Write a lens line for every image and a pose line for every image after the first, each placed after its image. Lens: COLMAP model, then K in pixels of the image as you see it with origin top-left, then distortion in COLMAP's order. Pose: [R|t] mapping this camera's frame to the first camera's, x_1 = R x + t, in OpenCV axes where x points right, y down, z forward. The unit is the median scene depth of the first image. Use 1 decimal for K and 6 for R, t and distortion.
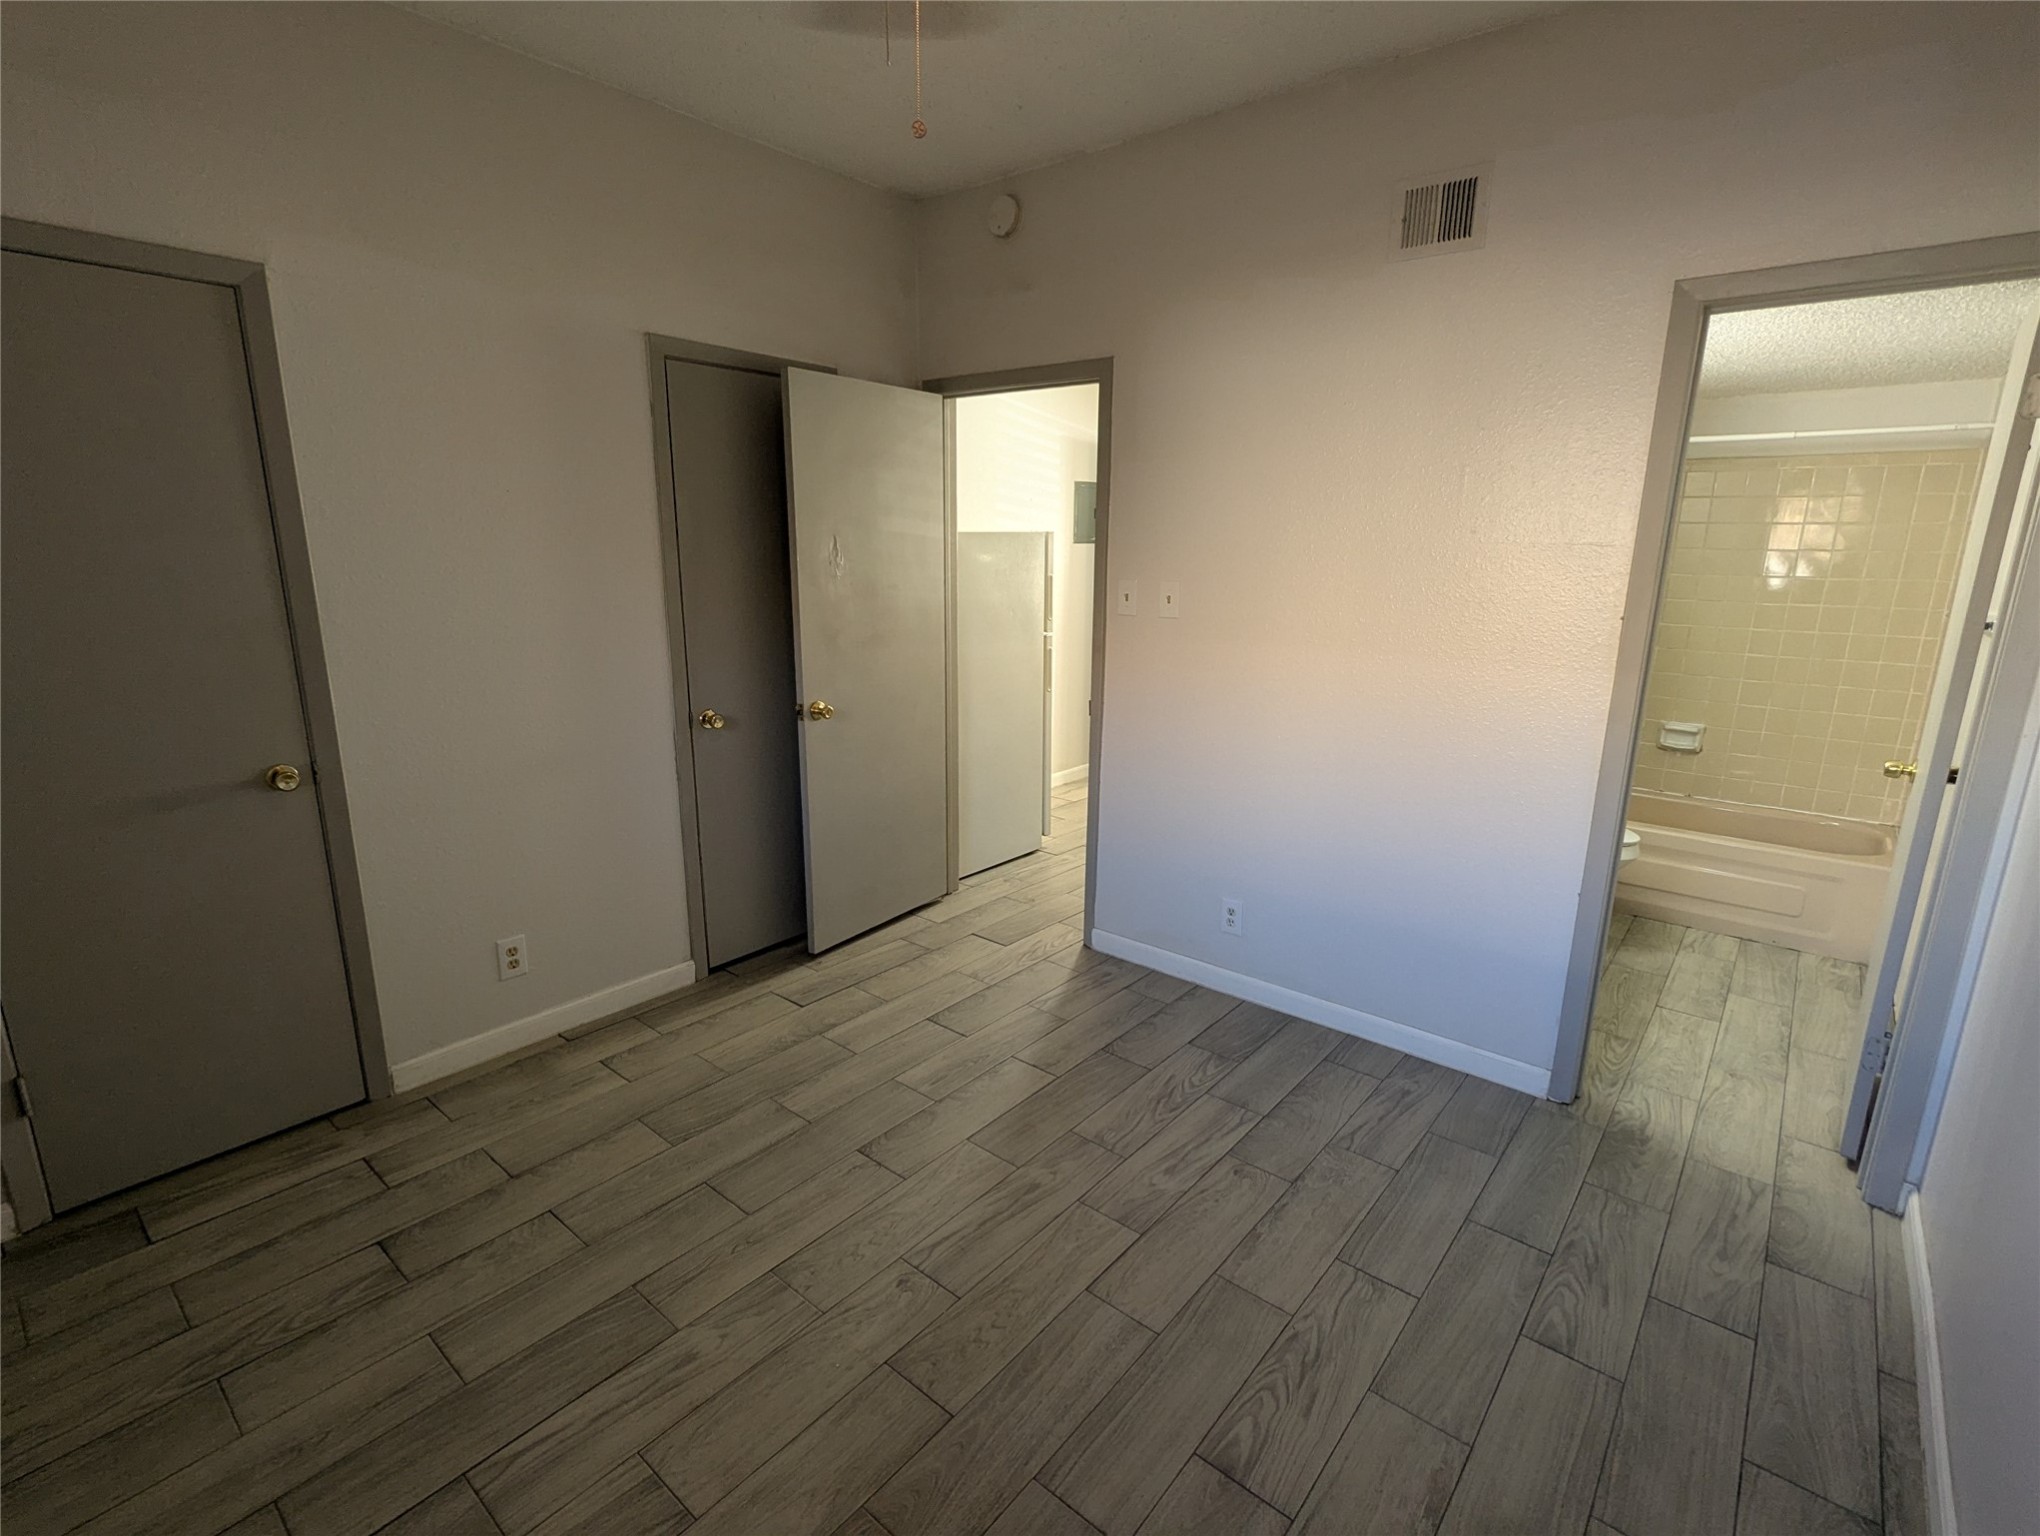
lens RADIAL K [[964.9, 0, 1028.5], [0, 964.9, 767.6], [0, 0, 1]] dist [0.008254, -0.007967]
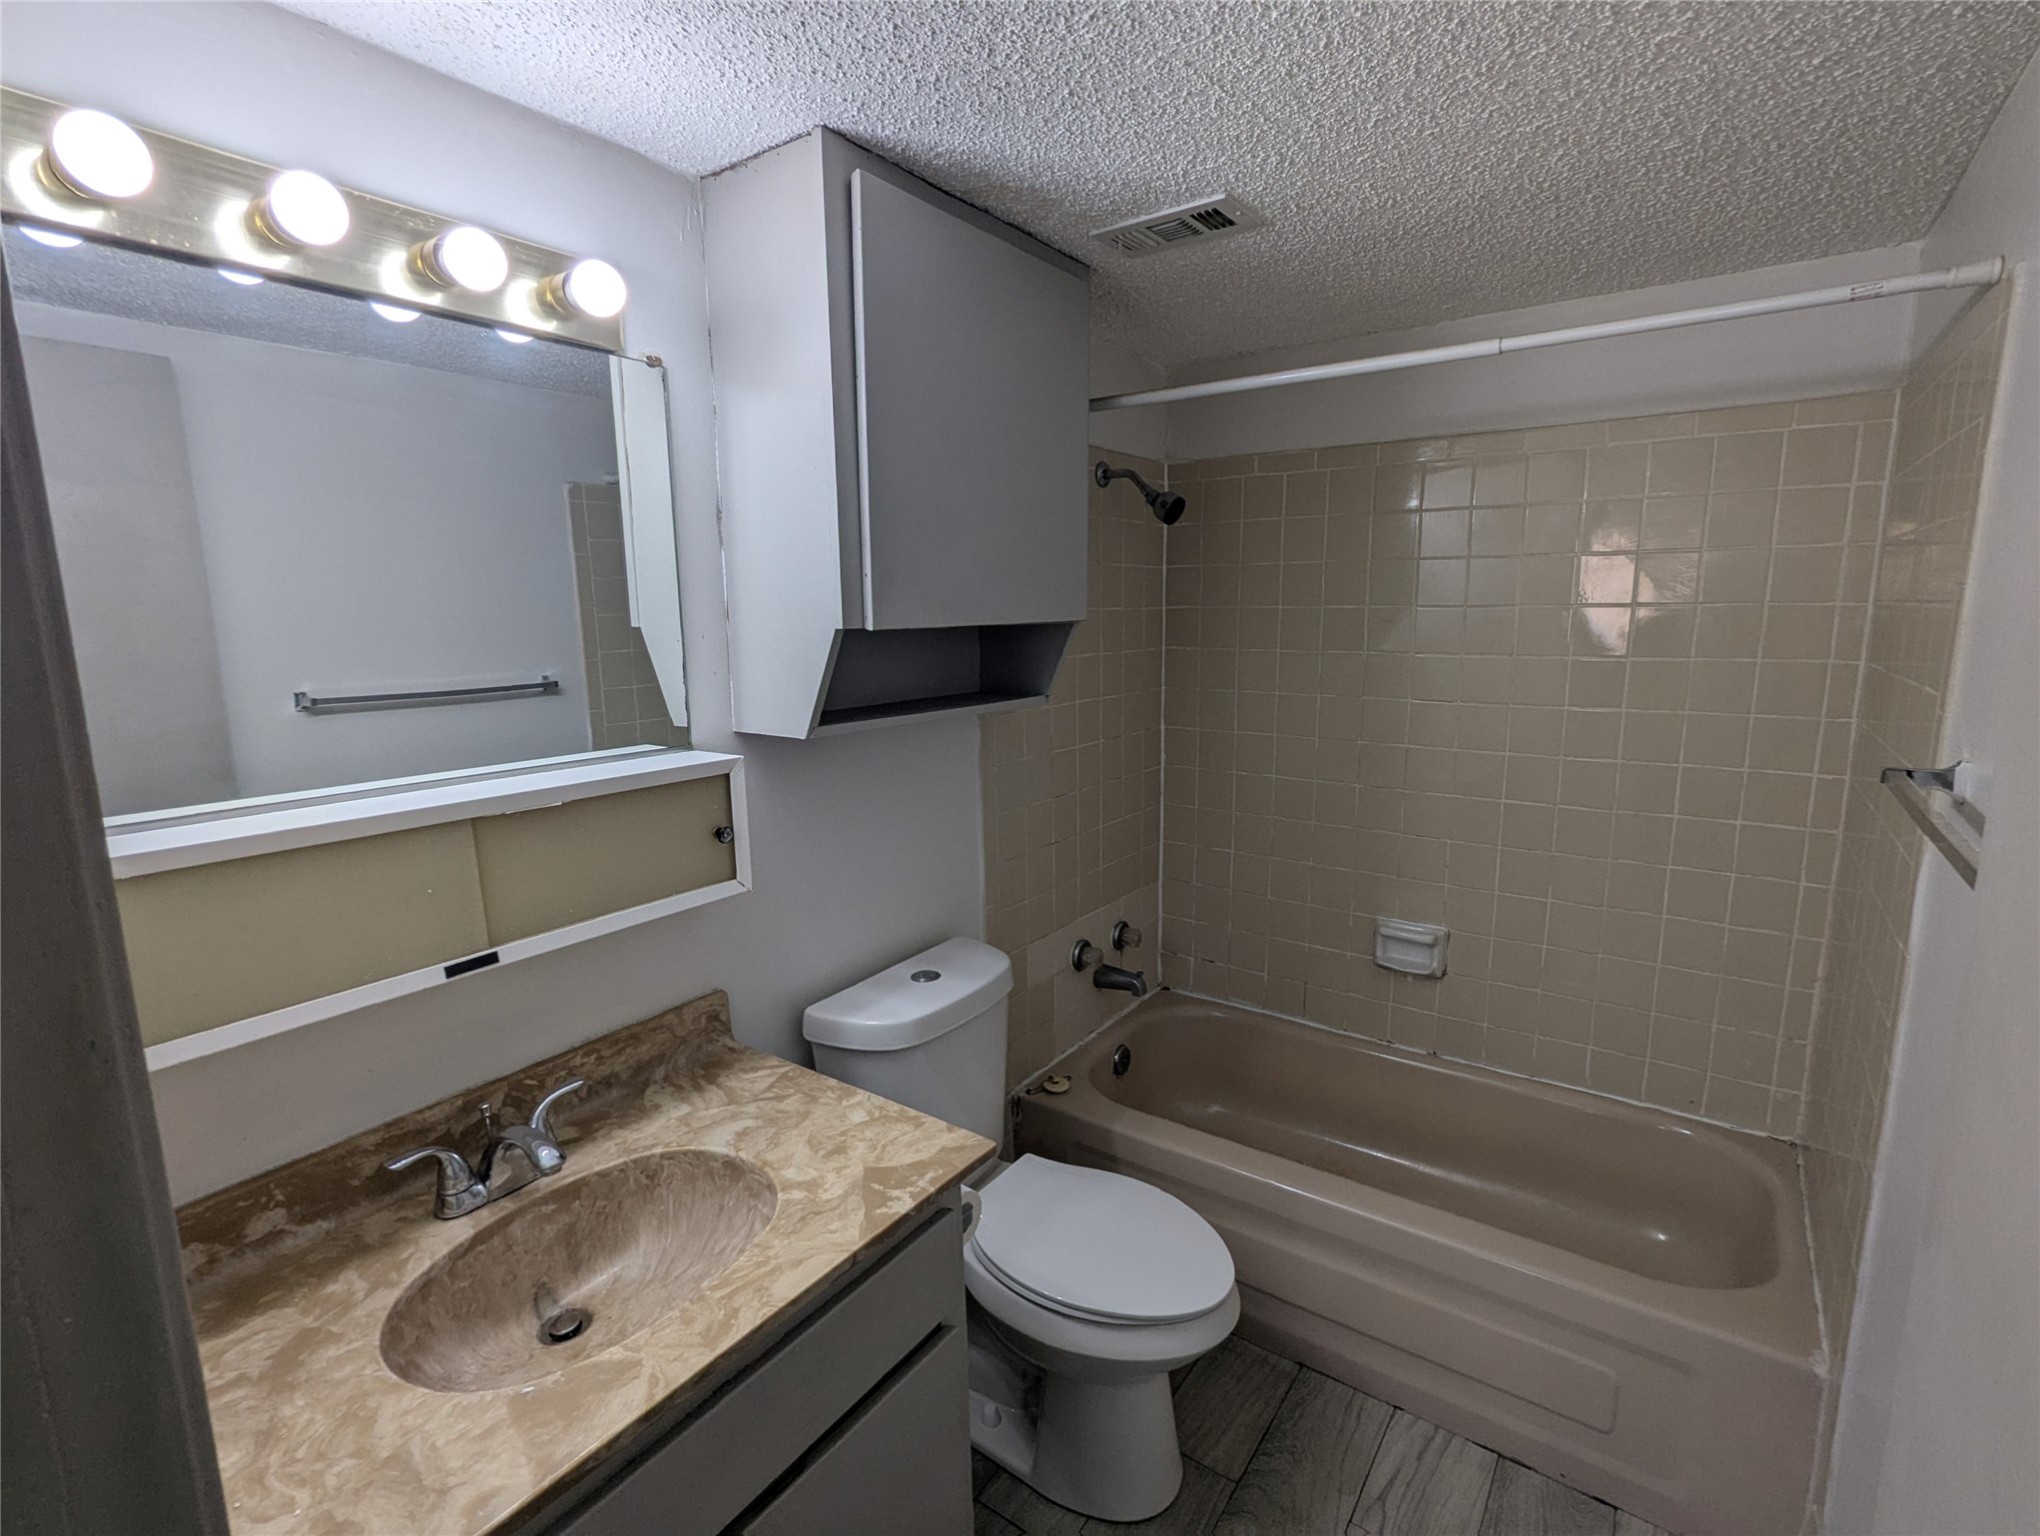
lens RADIAL K [[964.9, 0, 1028.5], [0, 964.9, 767.6], [0, 0, 1]] dist [0.008254, -0.007967]
pose [[0.997250, -0.031491, 0.067094, 0.457269], [0.036244, 0.996829, -0.070838, -0.109871], [-0.064651, 0.073075, 0.995229, 0.496834]]
